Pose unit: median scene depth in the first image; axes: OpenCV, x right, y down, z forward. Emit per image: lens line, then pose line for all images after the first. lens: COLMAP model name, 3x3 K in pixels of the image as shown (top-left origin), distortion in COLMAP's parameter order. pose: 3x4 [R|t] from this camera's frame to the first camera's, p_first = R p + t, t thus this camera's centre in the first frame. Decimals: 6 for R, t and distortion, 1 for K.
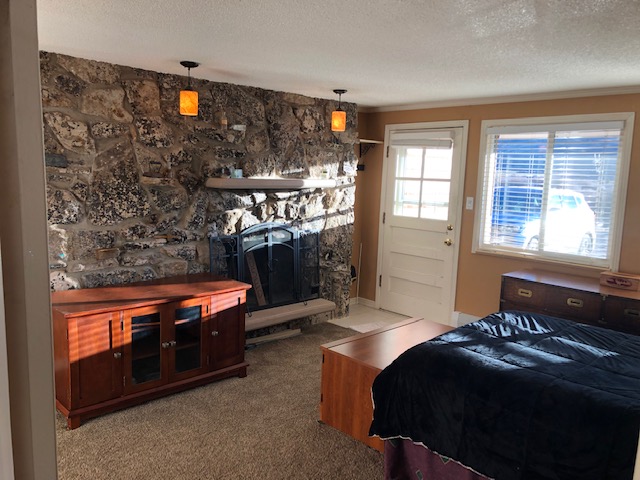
lens RADIAL K [[524.9, 0, 317.5], [0, 524.9, 242.9], [0, 0, 1]] dist [0.003487, 0.003685]
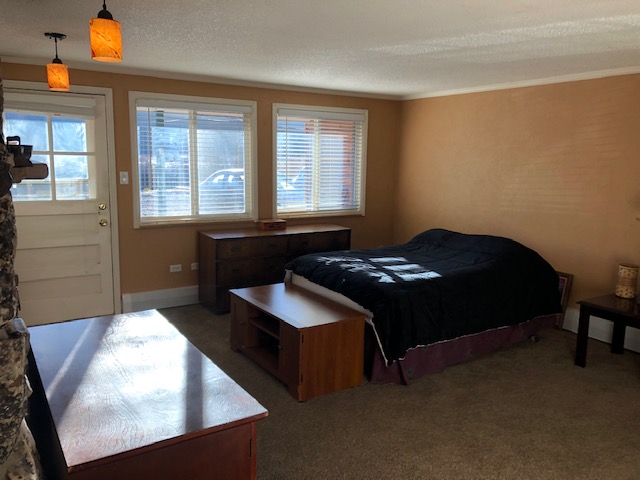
lens RADIAL K [[524.9, 0, 318.2], [0, 524.9, 237.9], [0, 0, 1]] dist [0.003487, 0.003685]
pose [[0.178864, -0.180476, 0.967179, -0.596056], [0.105304, 0.980897, 0.163562, -0.087881], [-0.978222, 0.072592, 0.194452, 0.480222]]
